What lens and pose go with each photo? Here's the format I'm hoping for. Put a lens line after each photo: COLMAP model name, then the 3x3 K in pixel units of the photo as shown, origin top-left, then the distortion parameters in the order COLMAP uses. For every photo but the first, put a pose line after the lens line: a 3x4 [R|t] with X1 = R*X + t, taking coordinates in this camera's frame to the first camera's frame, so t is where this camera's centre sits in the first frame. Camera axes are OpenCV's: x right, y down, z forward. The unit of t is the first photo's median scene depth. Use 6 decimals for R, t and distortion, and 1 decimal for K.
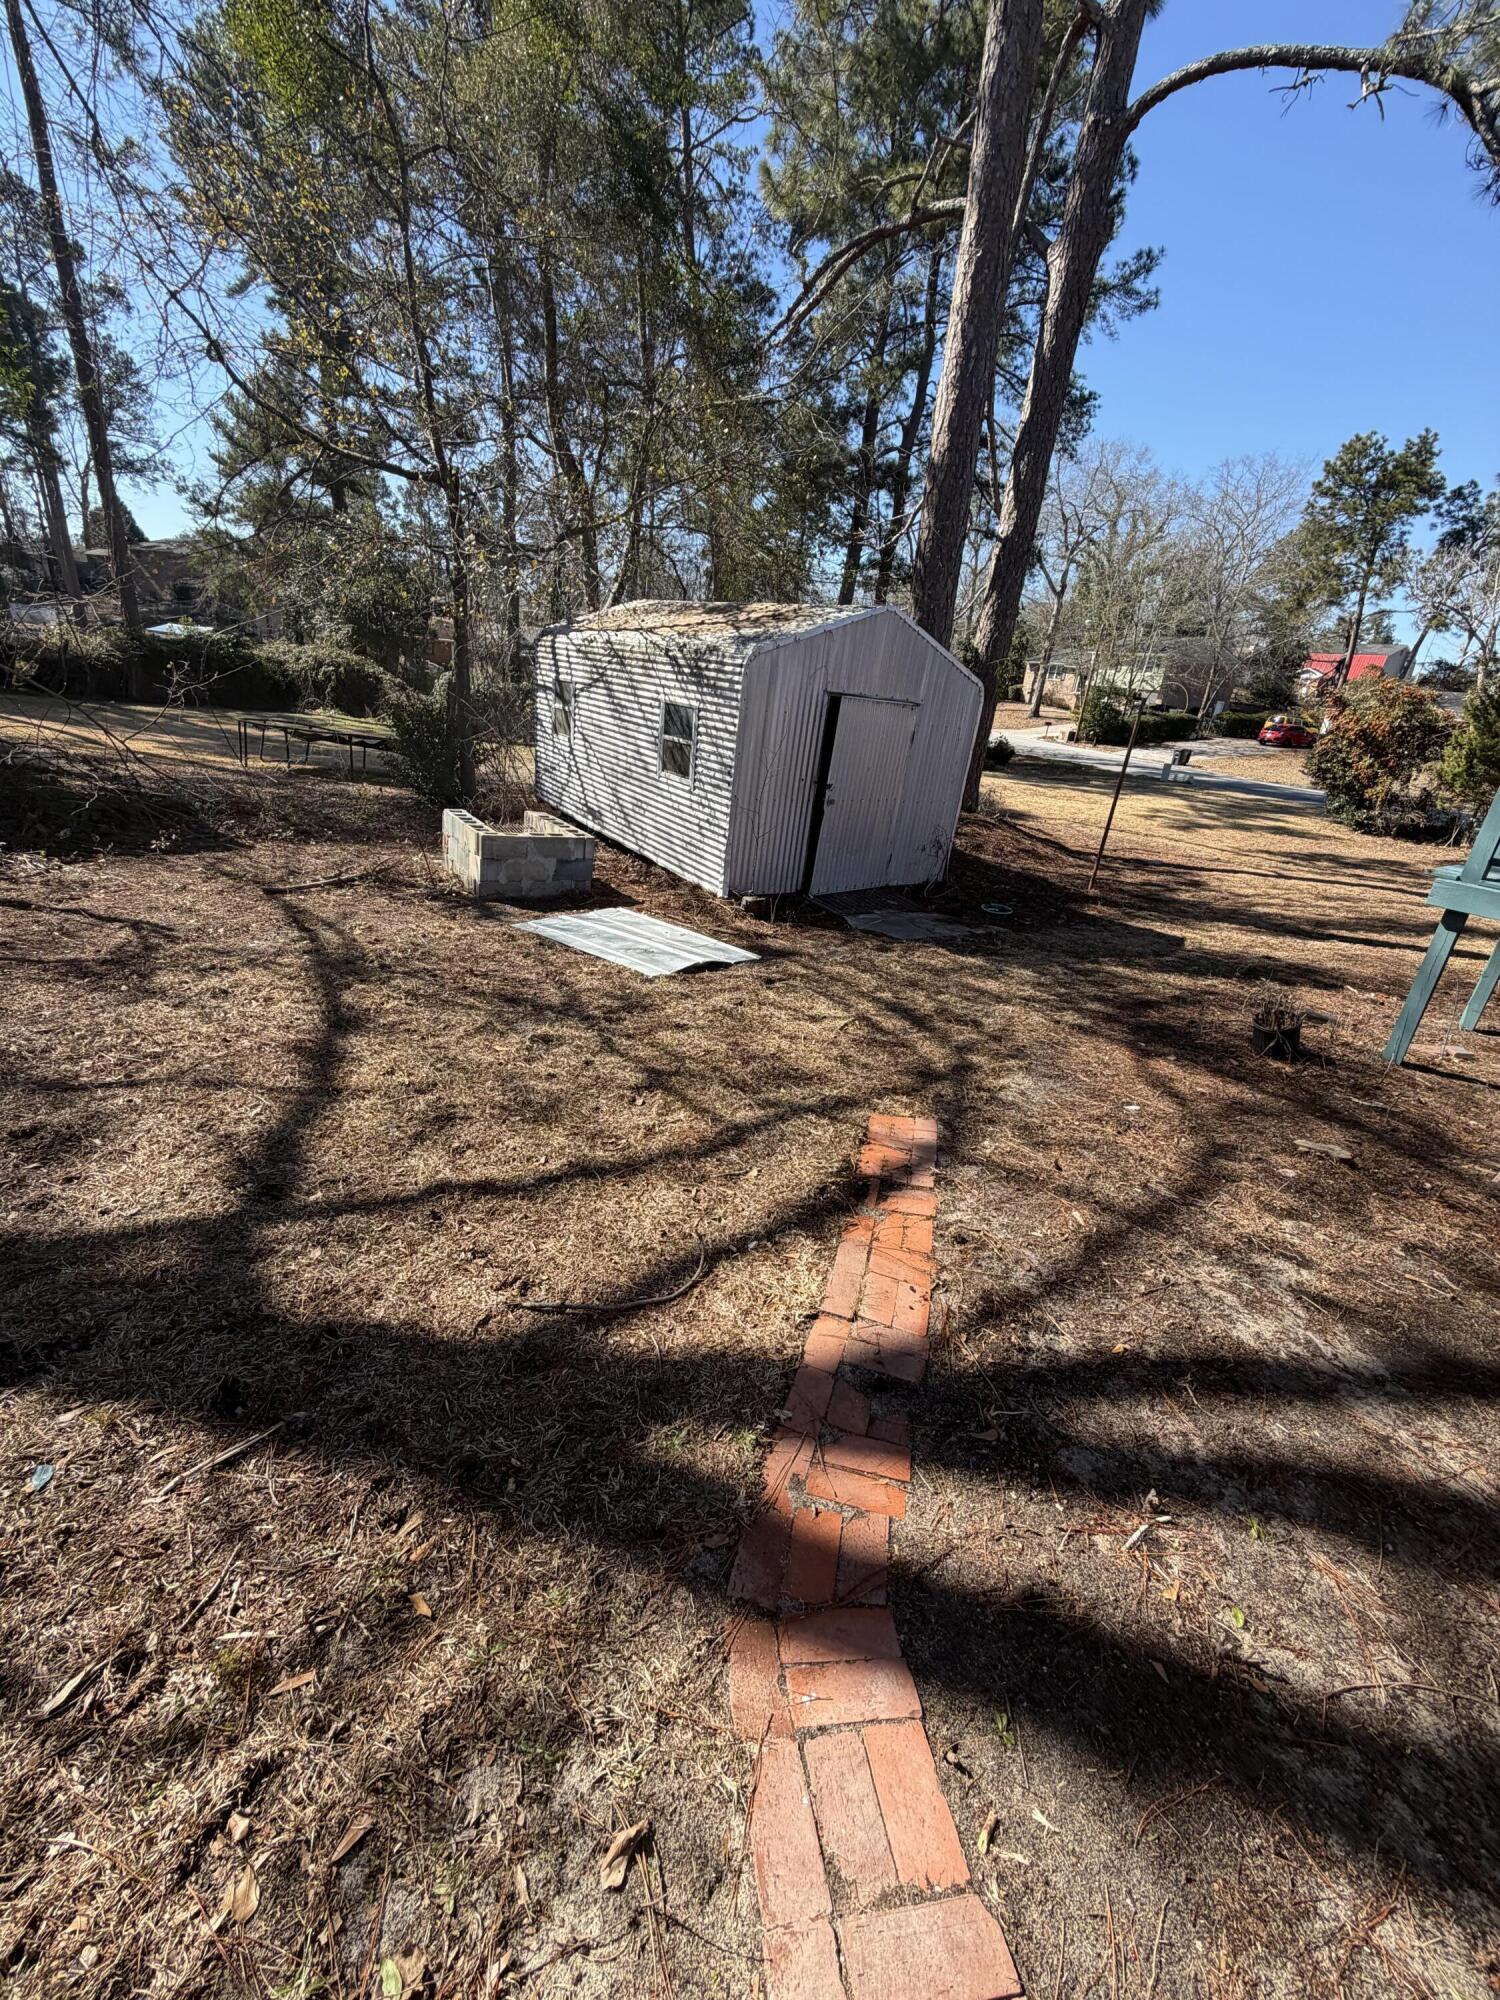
lens RADIAL K [[789.3, 0, 735.2], [0, 789.3, 985.5], [0, 0, 1]] dist [-0.000786, 0.000163]
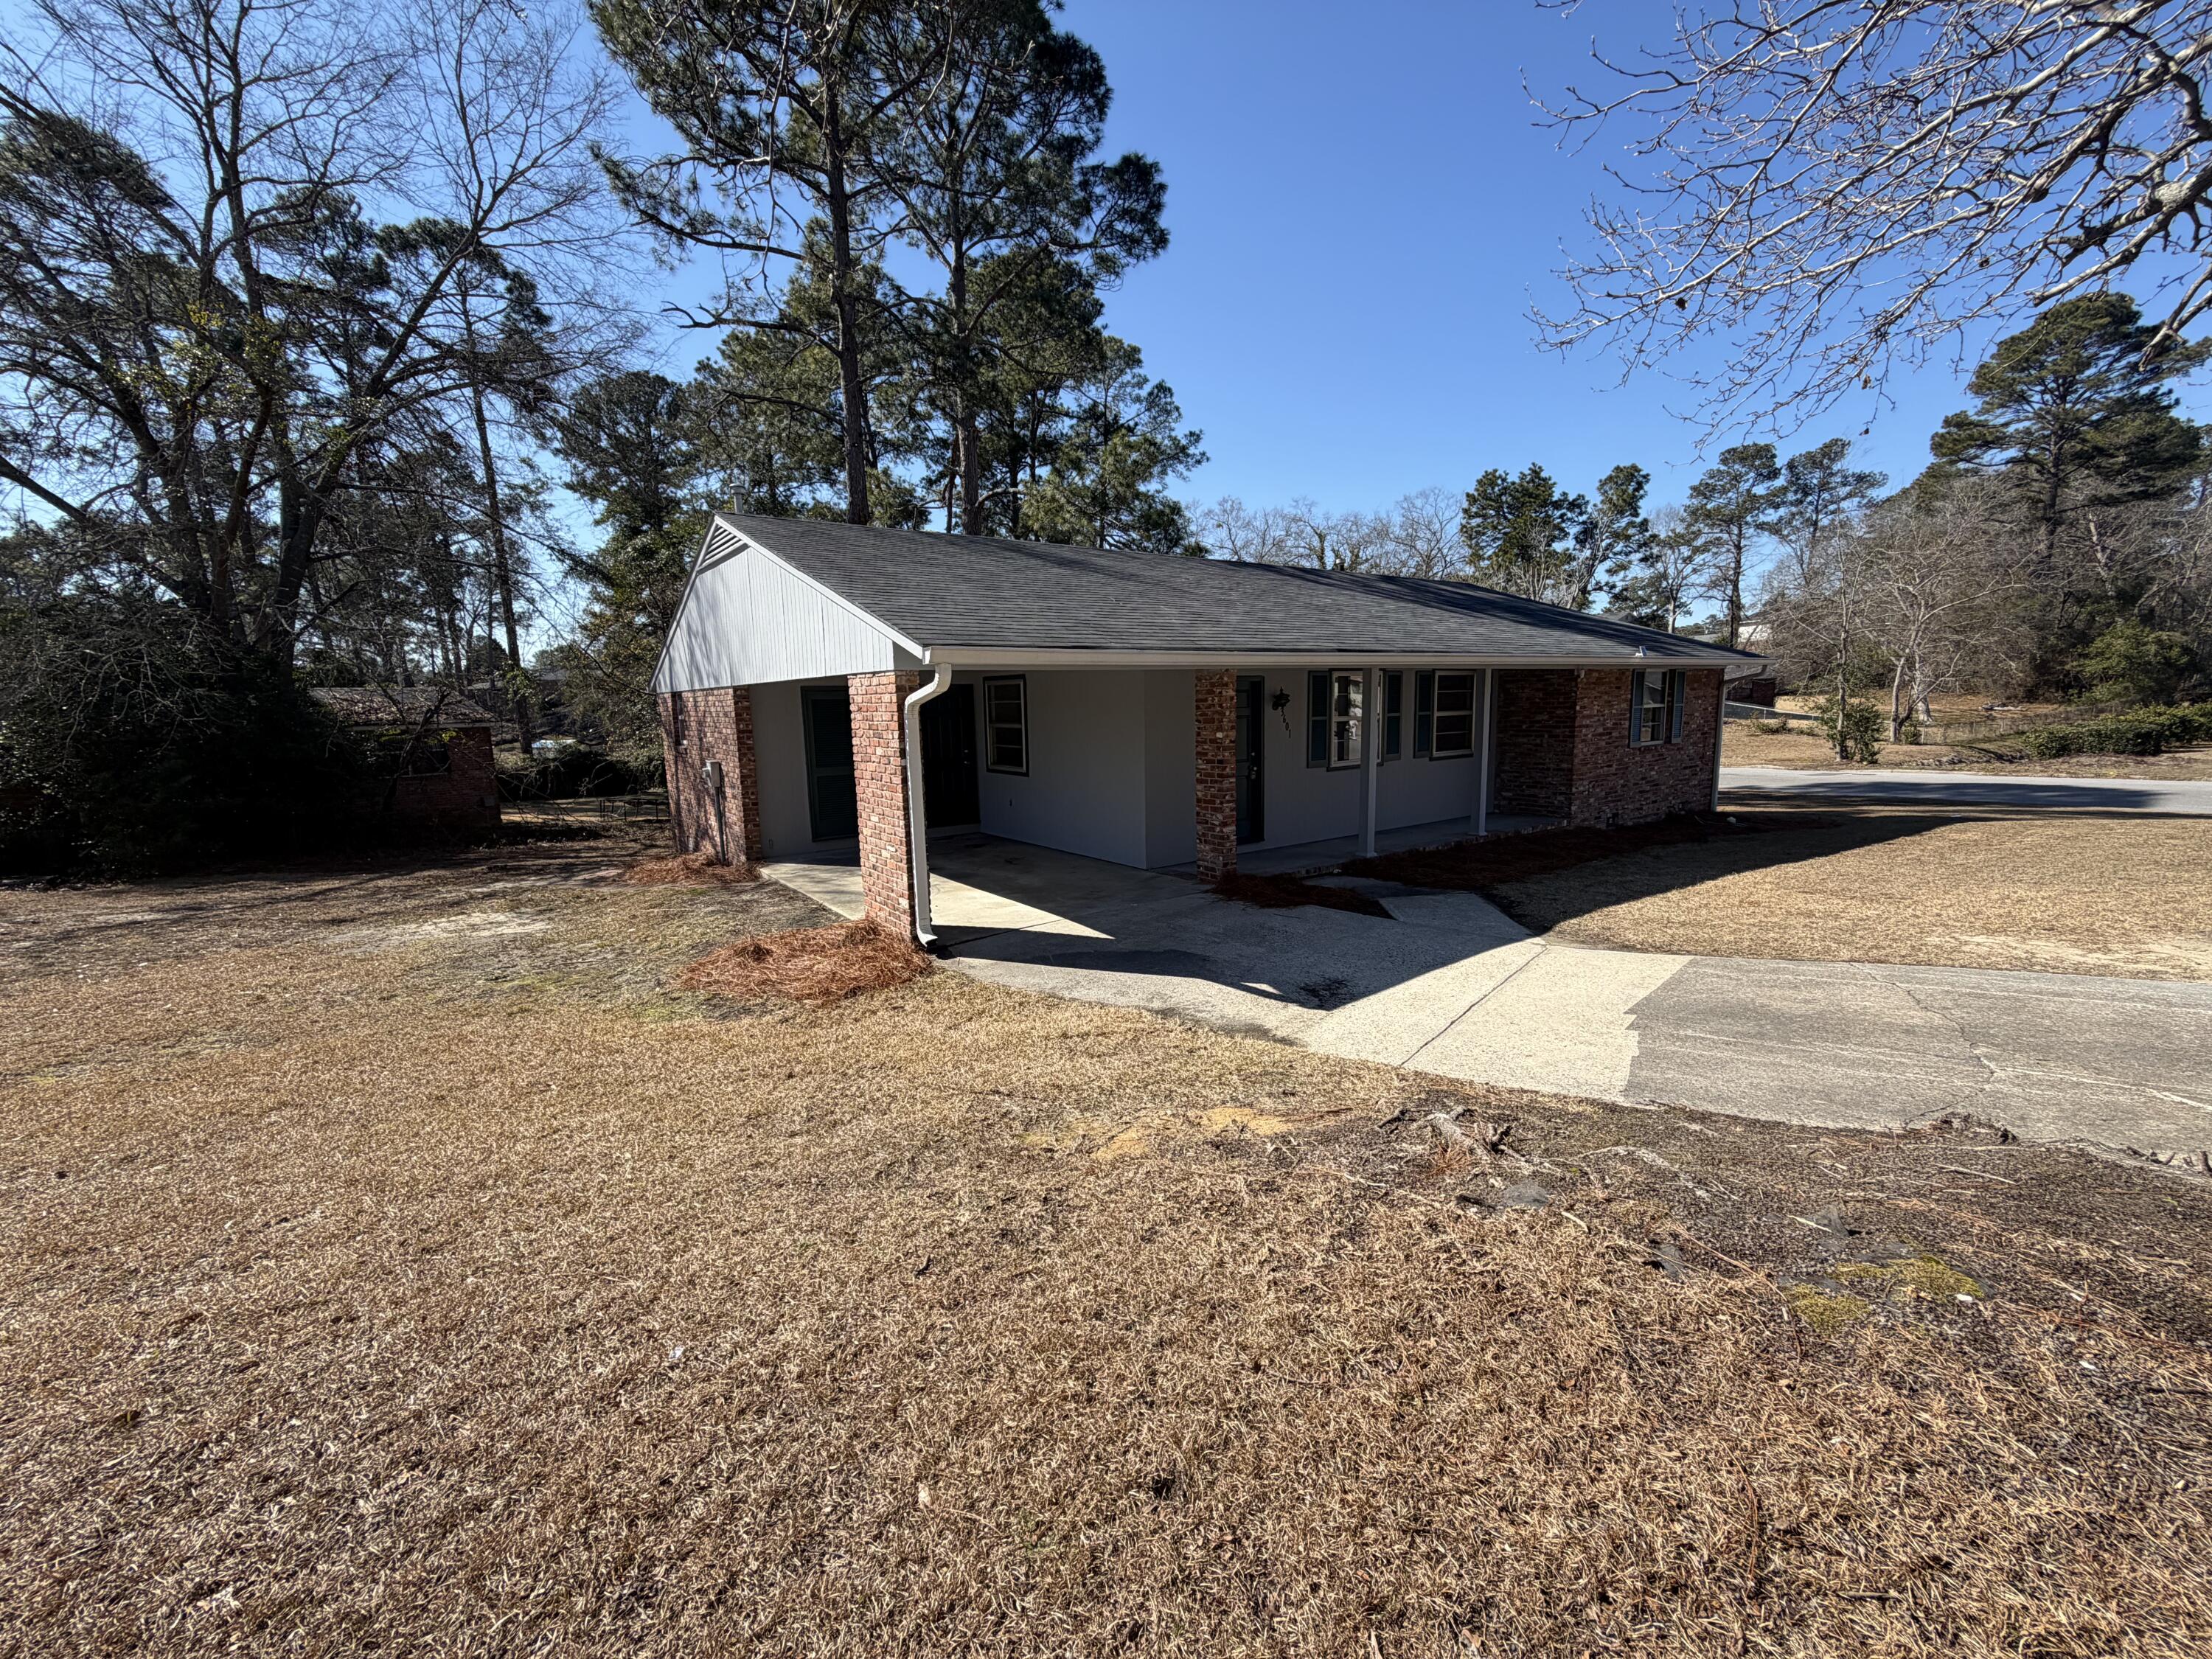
lens RADIAL K [[873.0, 0, 1102.8], [0, 873.0, 827.6], [0, 0, 1]] dist [-0.000786, 0.000163]
pose [[0.991535, -0.128886, -0.015684, 0.146416], [0.121785, 0.965109, -0.231806, 0.088874], [0.045013, 0.227933, 0.972636, -0.242185]]
